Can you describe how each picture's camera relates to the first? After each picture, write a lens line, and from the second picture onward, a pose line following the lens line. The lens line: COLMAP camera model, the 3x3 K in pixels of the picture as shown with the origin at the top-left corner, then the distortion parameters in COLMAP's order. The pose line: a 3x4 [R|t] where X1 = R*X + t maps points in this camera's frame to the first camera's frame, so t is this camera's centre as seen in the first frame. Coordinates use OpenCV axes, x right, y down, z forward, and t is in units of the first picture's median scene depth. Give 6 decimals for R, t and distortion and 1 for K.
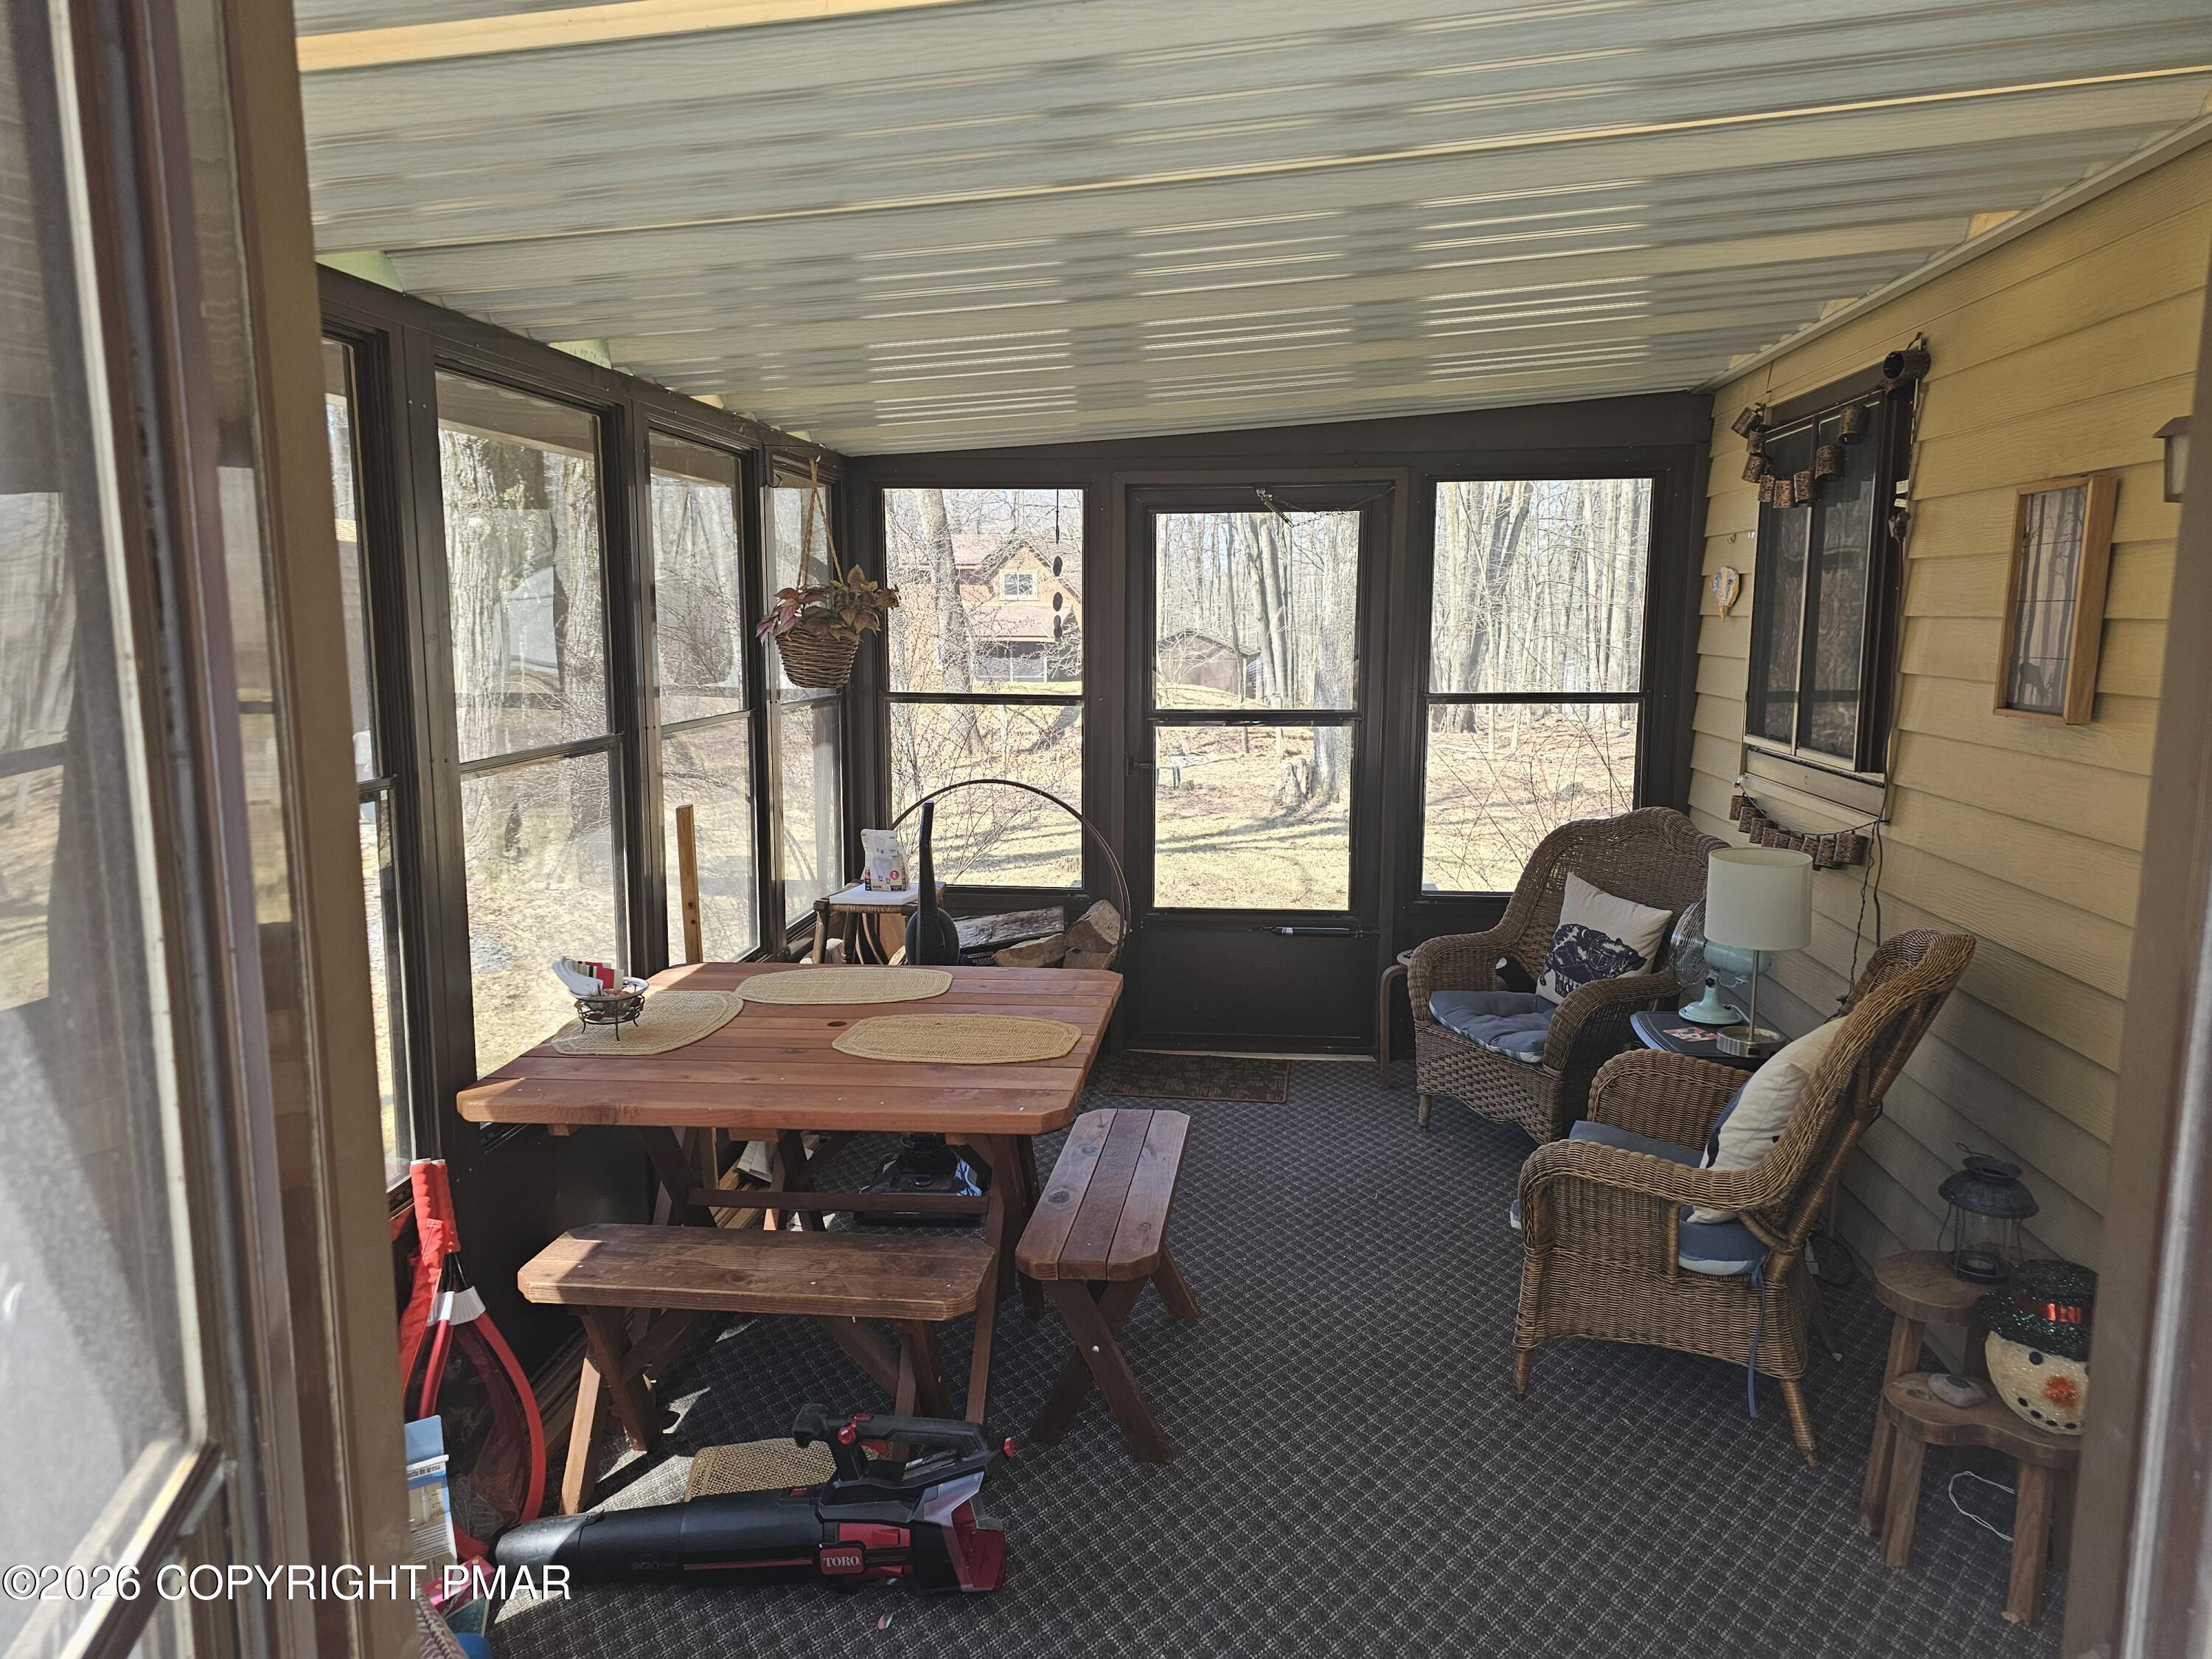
lens RADIAL K [[1503.9, 0, 1104.6], [0, 1503.9, 845.4], [0, 0, 1]] dist [0.077185, -0.000306]
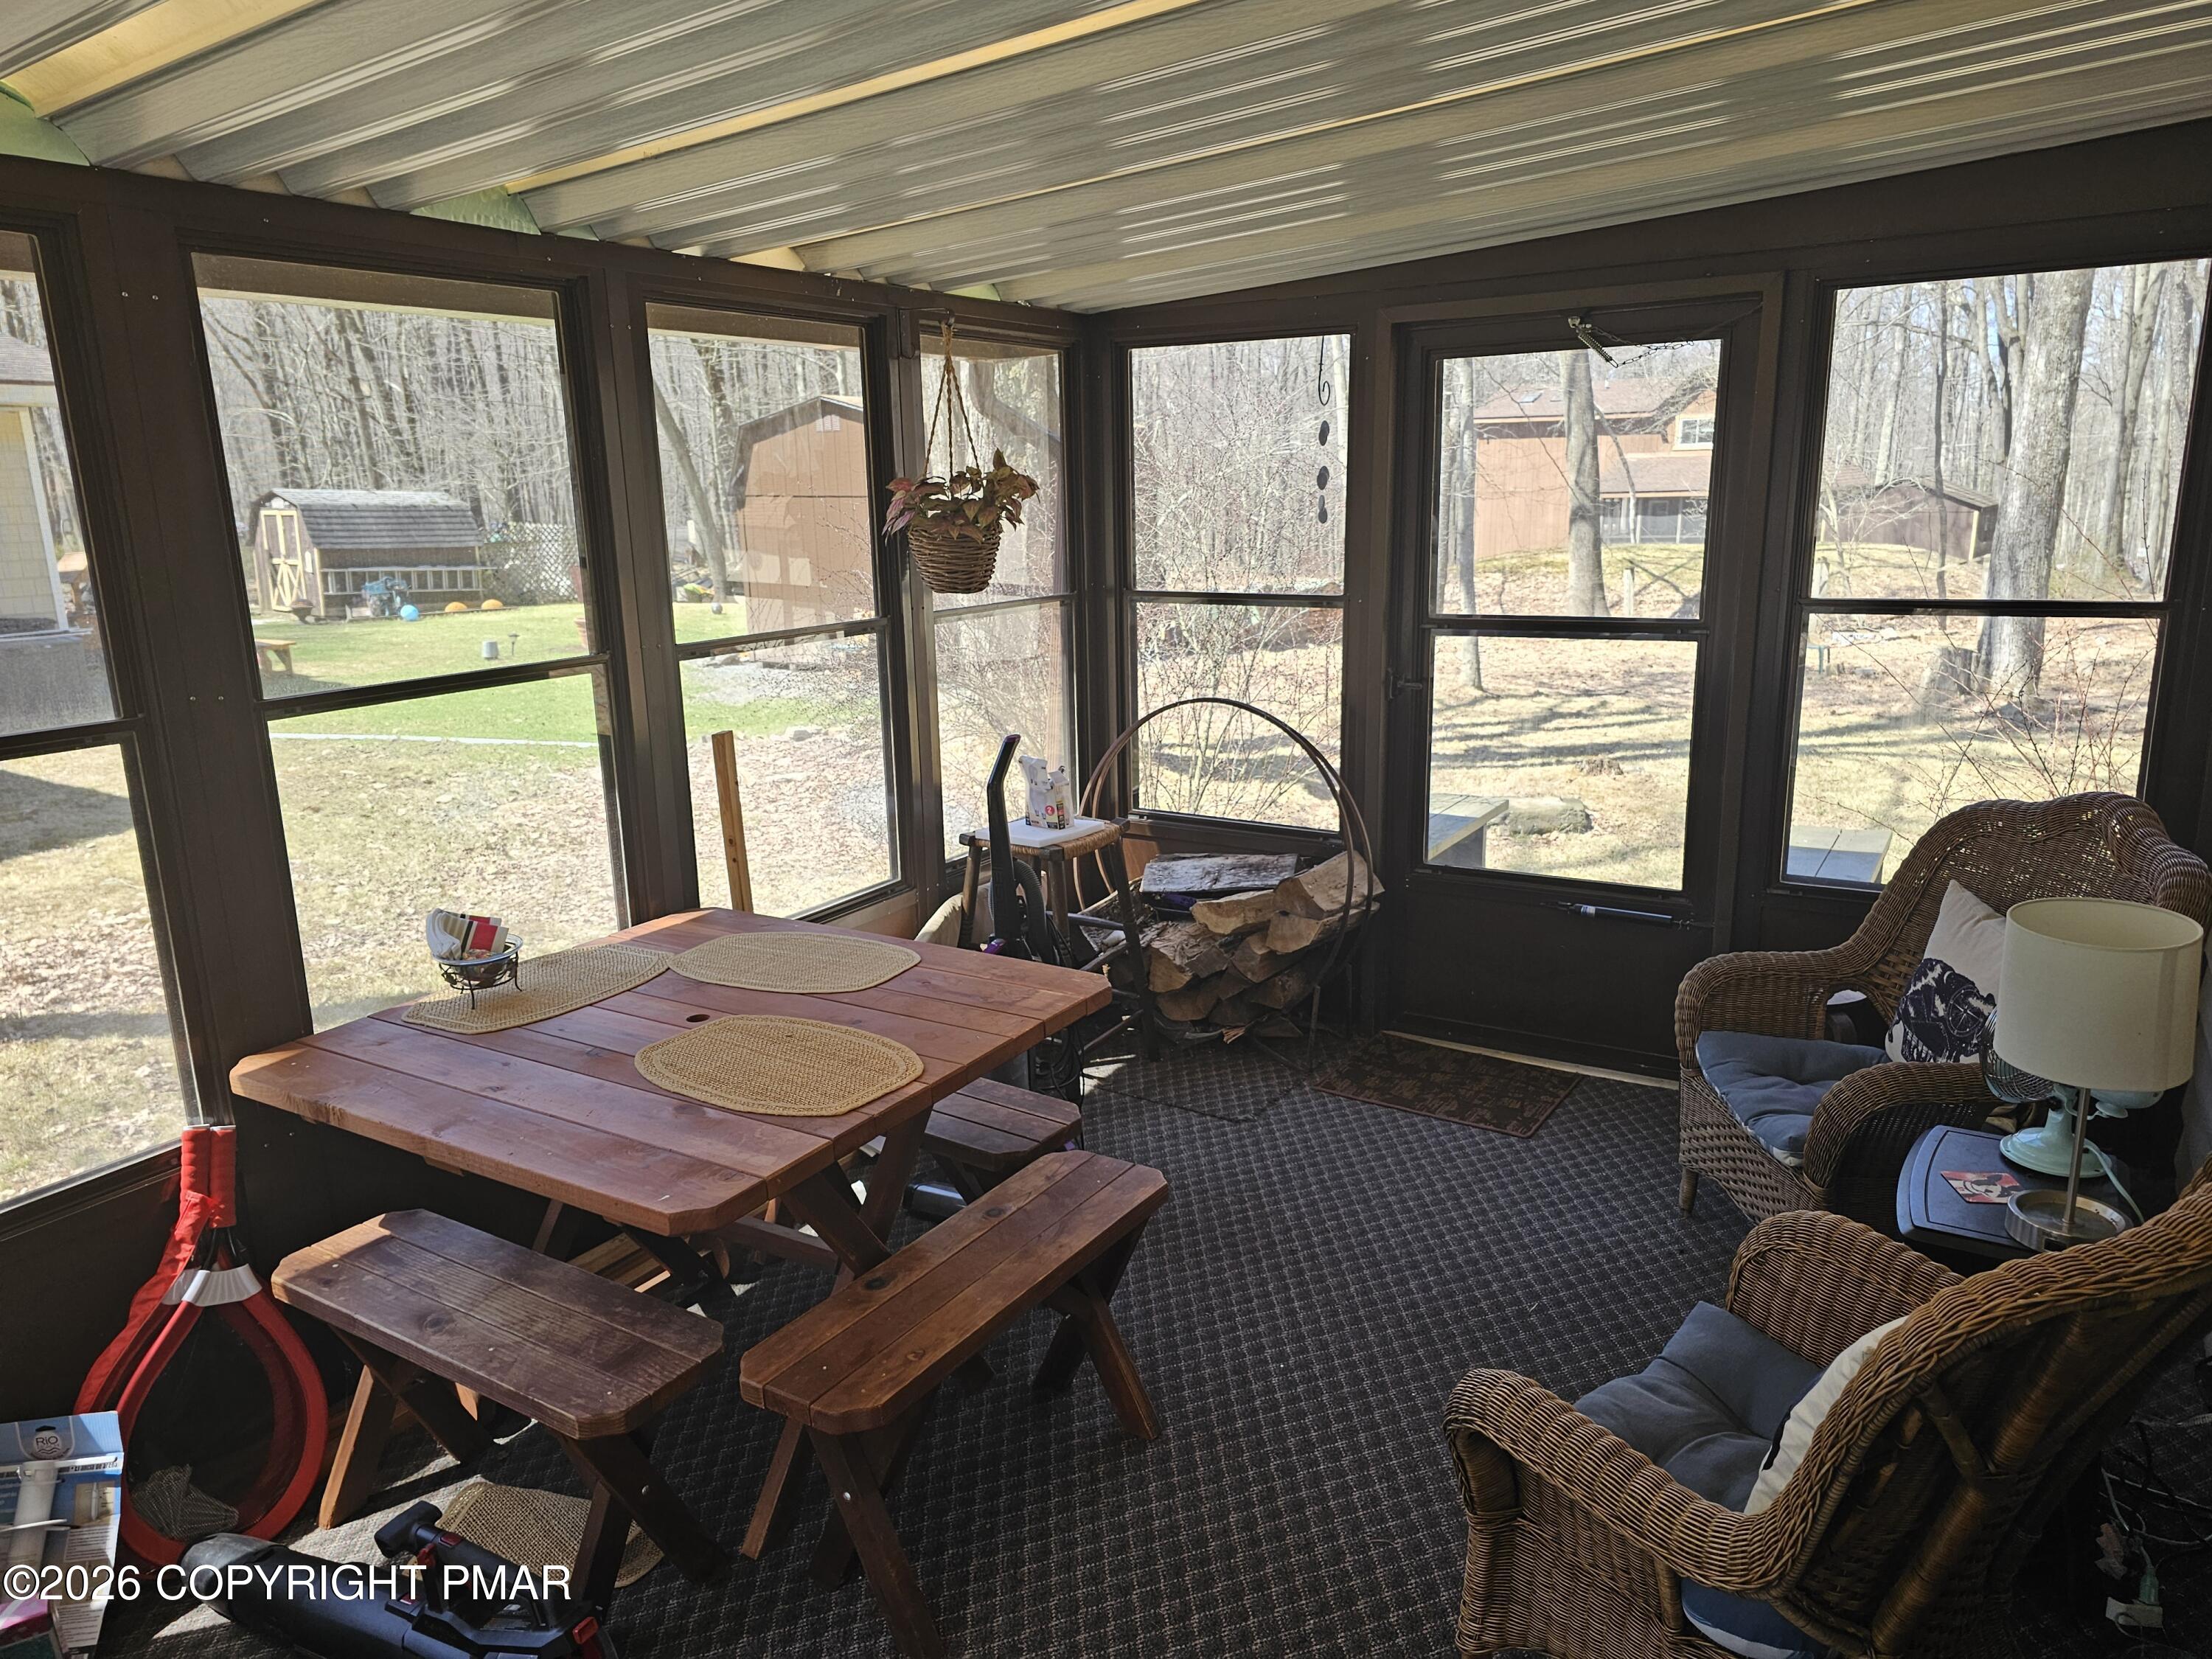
lens RADIAL K [[1493.9, 0, 1099.4], [0, 1493.9, 826.8], [0, 0, 1]] dist [0.032513, -0.002445]
pose [[0.898319, 0.077778, -0.432405, 0.253571], [-0.042323, 0.994948, 0.091038, -0.049260], [0.437301, -0.063480, 0.897072, 0.242997]]
